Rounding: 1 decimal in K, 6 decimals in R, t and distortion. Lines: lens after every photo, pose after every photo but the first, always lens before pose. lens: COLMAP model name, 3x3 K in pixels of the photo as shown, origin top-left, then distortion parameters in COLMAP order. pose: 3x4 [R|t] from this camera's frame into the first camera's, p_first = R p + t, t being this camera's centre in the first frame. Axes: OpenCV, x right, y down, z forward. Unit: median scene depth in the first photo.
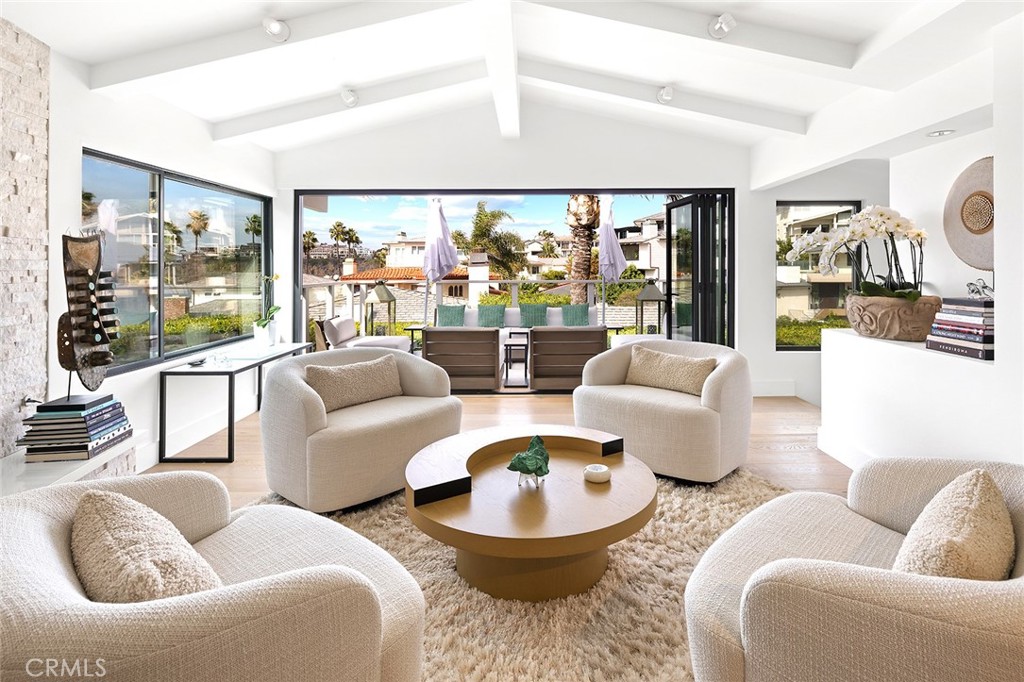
lens RADIAL K [[524.6, 0, 535.1], [0, 524.6, 262.6], [0, 0, 1]] dist [0.000247, -0.000430]
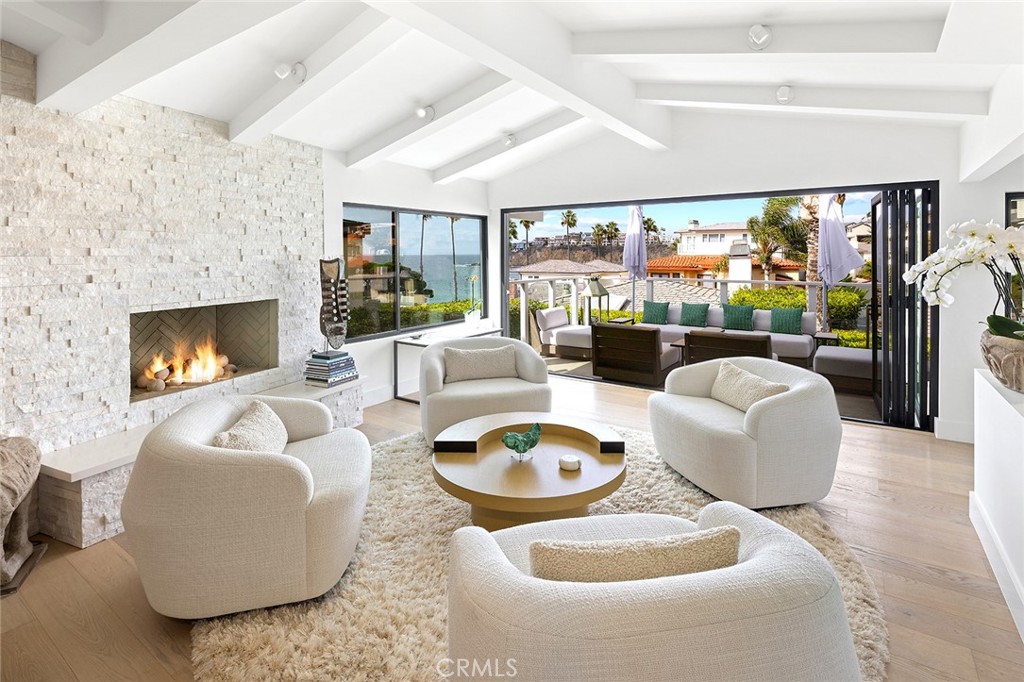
lens RADIAL K [[508.7, 0, 512.8], [0, 508.7, 270.7], [0, 0, 1]] dist [0.000259, -0.000283]
pose [[0.818953, 0.018939, -0.573548, 0.489574], [0.005385, 0.999158, 0.040683, -0.065242], [0.573835, -0.036406, 0.818161, -0.019627]]
